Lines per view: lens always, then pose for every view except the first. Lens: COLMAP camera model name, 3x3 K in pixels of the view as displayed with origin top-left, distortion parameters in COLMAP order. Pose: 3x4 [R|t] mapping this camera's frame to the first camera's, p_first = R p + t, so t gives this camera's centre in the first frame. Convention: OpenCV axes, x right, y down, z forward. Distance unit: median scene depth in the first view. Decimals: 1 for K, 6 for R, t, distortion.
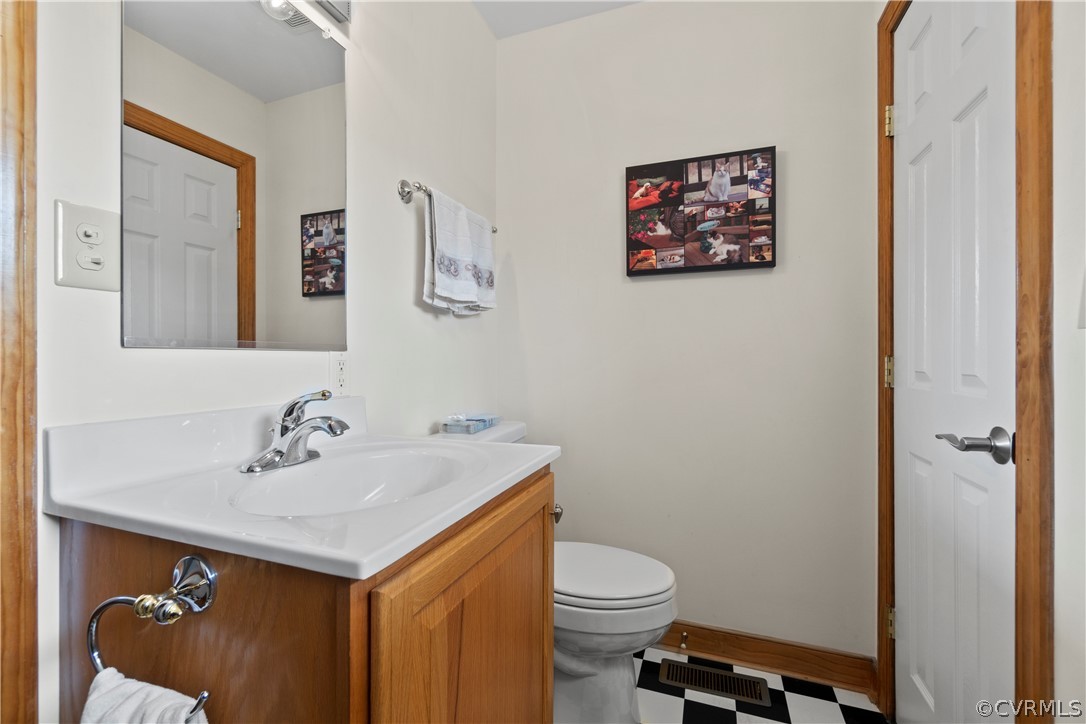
lens RADIAL K [[470.1, 0, 543.0], [0, 470.1, 362.0], [0, 0, 1]] dist [-0.000912, 0.000042]
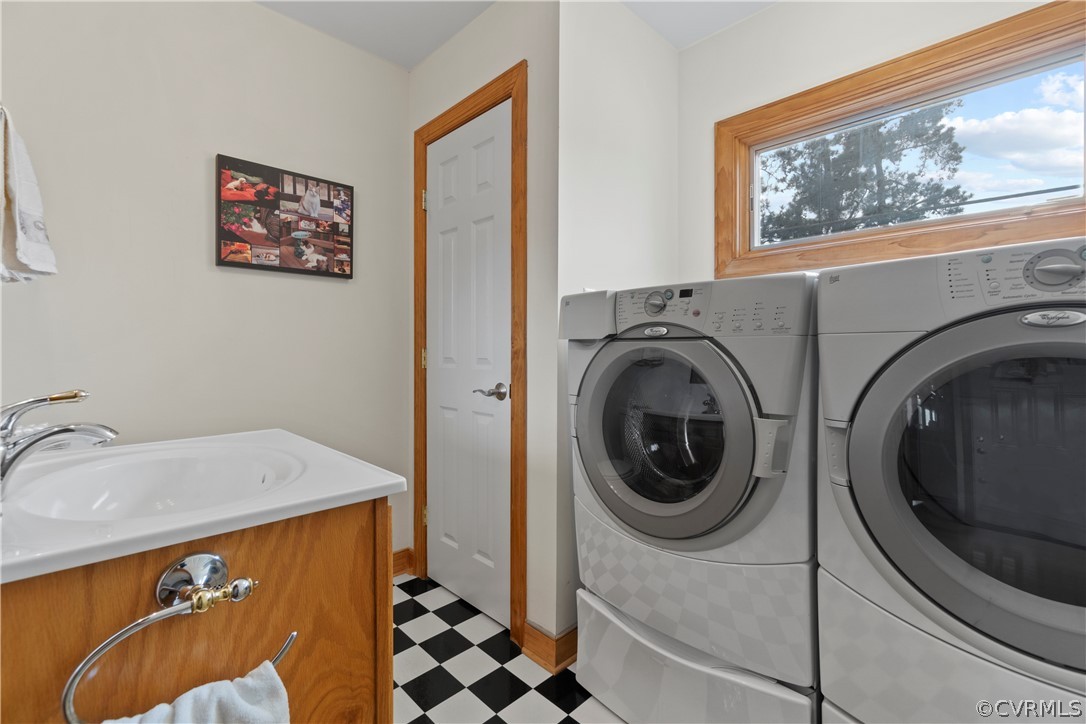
lens RADIAL K [[470.1, 0, 543.0], [0, 470.1, 362.0], [0, 0, 1]] dist [-0.000912, 0.000042]
pose [[0.419363, -0.022861, 0.907531, -0.458281], [0.005079, 0.999726, 0.022836, -0.000539], [-0.907804, -0.004967, 0.419364, -0.025673]]
